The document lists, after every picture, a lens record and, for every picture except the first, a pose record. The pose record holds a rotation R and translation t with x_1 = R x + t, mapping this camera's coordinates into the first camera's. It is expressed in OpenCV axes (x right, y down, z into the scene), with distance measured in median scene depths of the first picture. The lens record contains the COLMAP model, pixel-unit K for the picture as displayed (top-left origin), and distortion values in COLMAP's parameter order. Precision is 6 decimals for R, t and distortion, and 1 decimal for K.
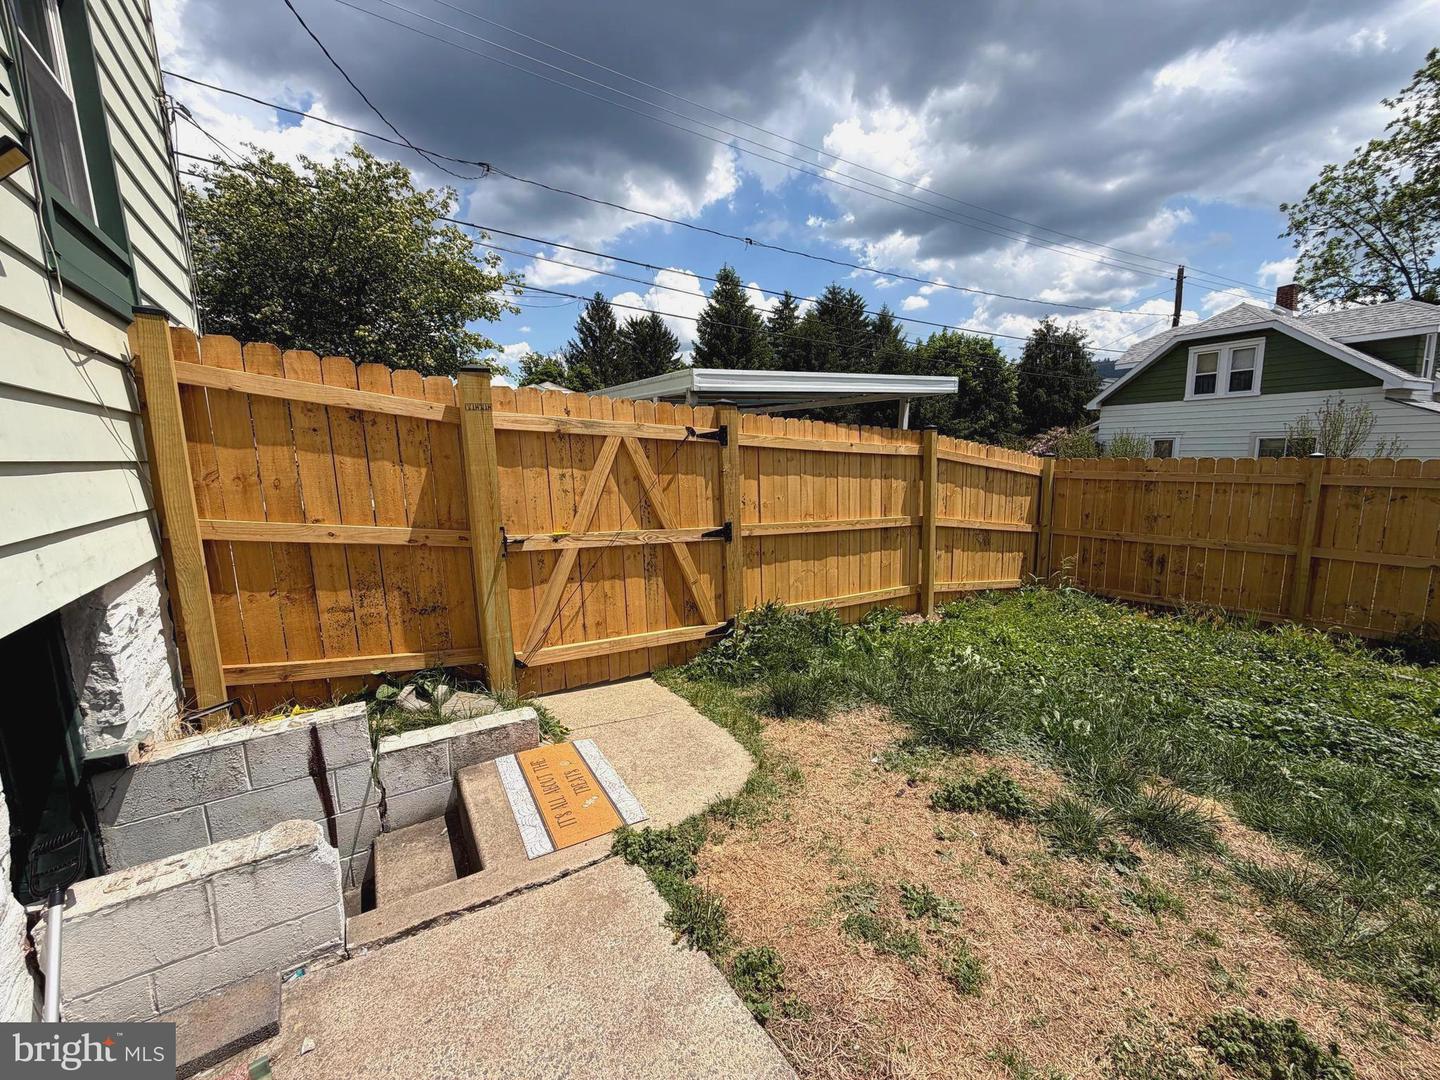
lens RADIAL K [[572.3, 0, 714.1], [0, 572.3, 536.1], [0, 0, 1]] dist [-0.000562, -0.000114]
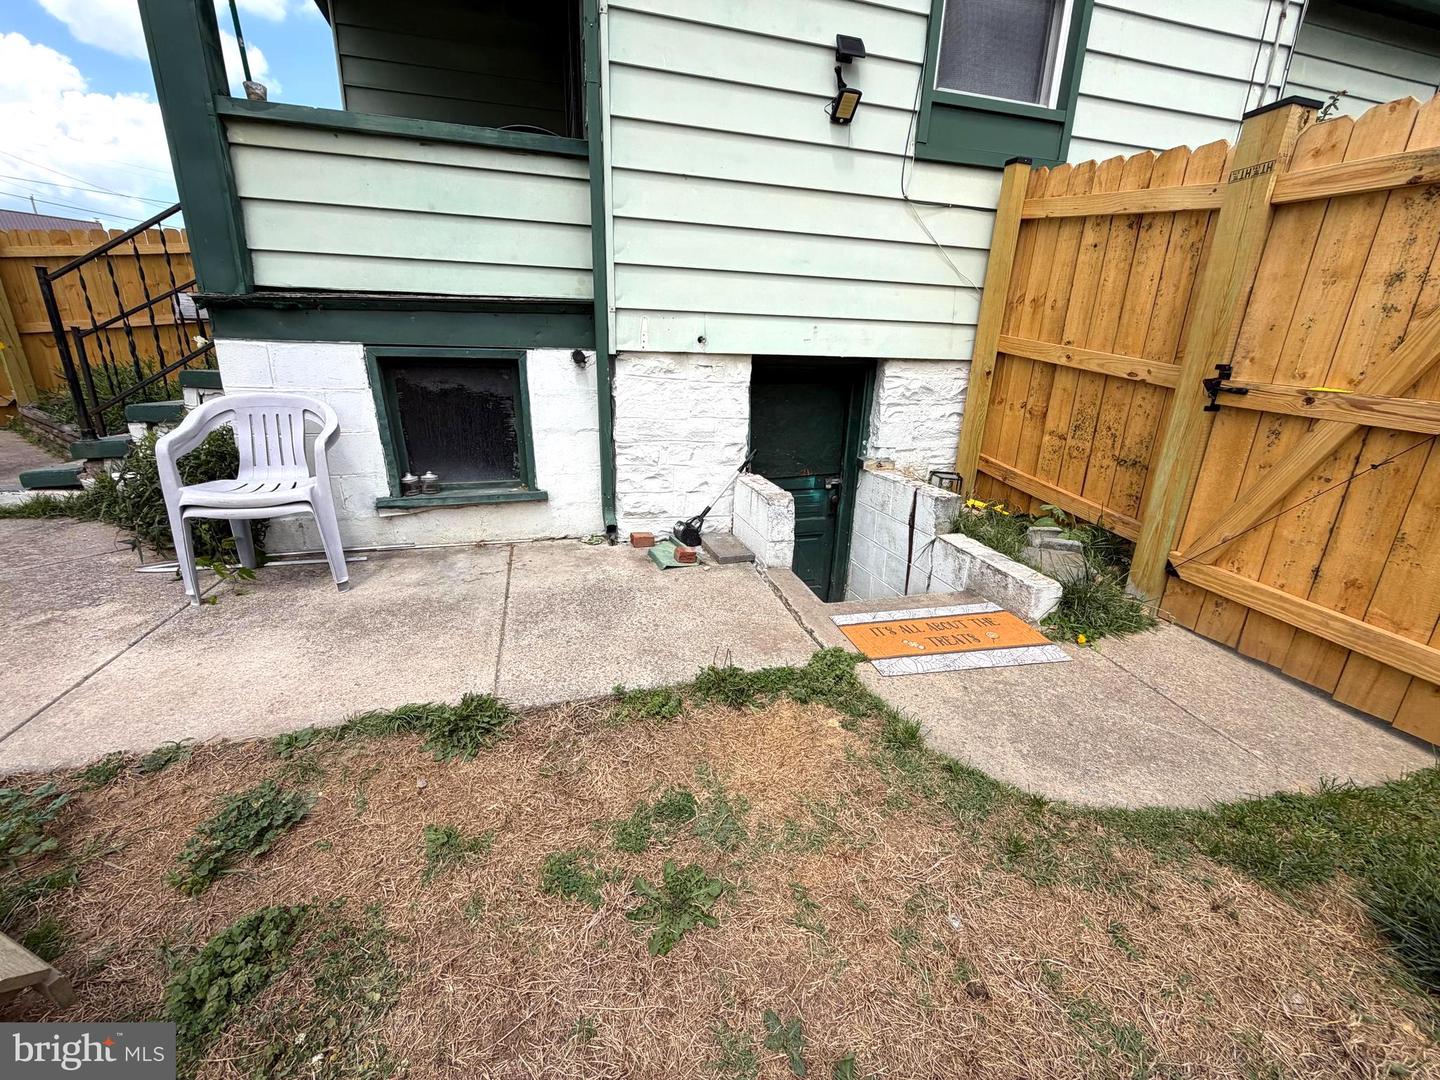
lens RADIAL K [[572.3, 0, 714.1], [0, 572.3, 536.1], [0, 0, 1]] dist [-0.000562, -0.000114]
pose [[-0.295341, 0.304991, -0.905403, 0.606750], [-0.156438, 0.919448, 0.360752, 0.024722], [0.942497, 0.248185, -0.223839, 0.804836]]
